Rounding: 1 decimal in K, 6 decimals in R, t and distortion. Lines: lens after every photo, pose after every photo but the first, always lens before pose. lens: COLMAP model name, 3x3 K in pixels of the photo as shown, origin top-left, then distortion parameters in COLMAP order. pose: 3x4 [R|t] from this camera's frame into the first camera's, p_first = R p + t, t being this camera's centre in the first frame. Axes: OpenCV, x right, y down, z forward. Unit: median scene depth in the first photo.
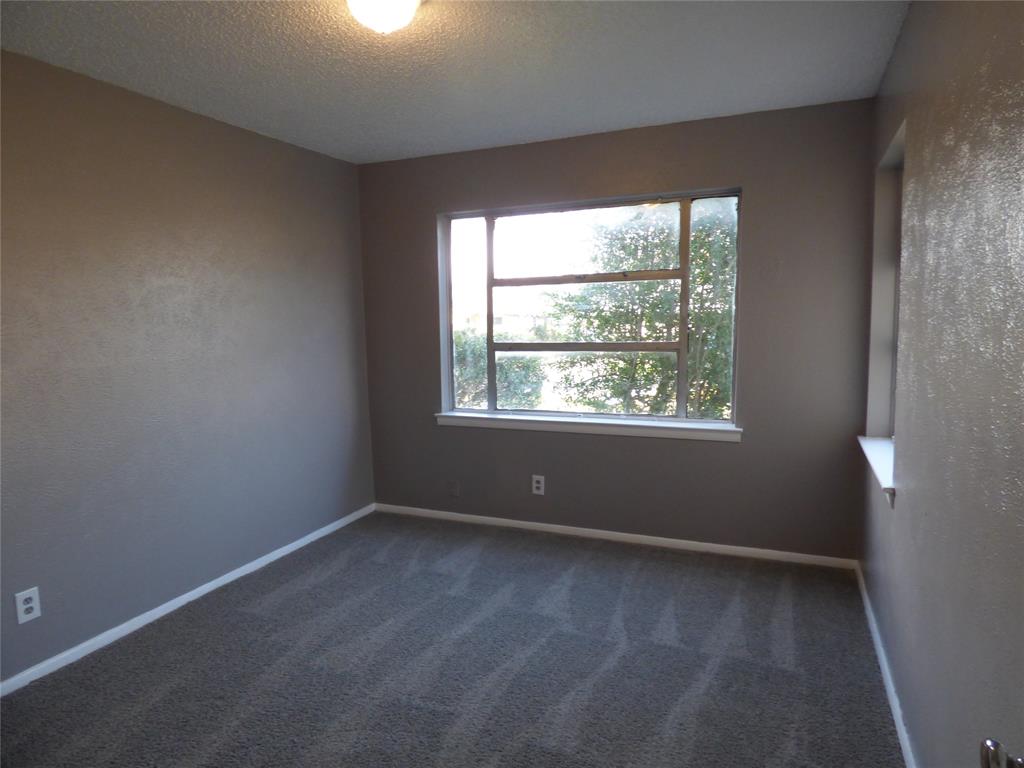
lens RADIAL K [[627.1, 0, 520.6], [0, 627.1, 379.0], [0, 0, 1]] dist [0.004424, -0.000251]
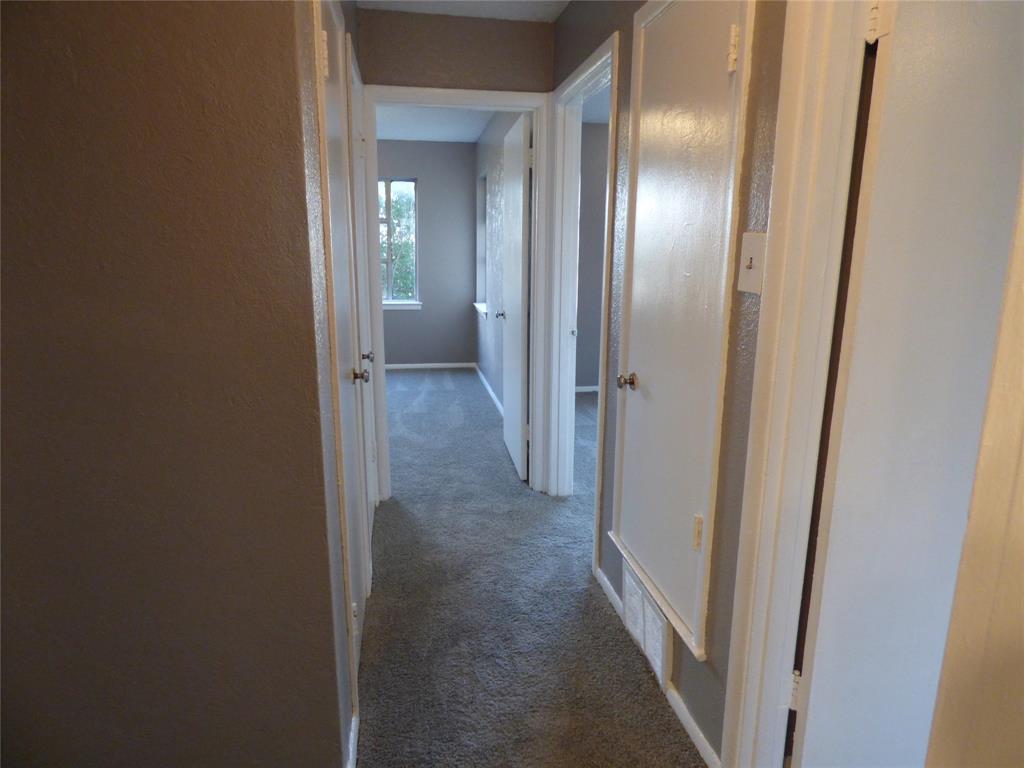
lens RADIAL K [[627.1, 0, 520.6], [0, 627.1, 379.0], [0, 0, 1]] dist [0.004424, -0.000251]
pose [[0.836459, -0.076752, 0.542628, -0.506015], [0.024135, 0.994343, 0.103440, 0.126774], [-0.547497, -0.073427, 0.833580, -0.889019]]
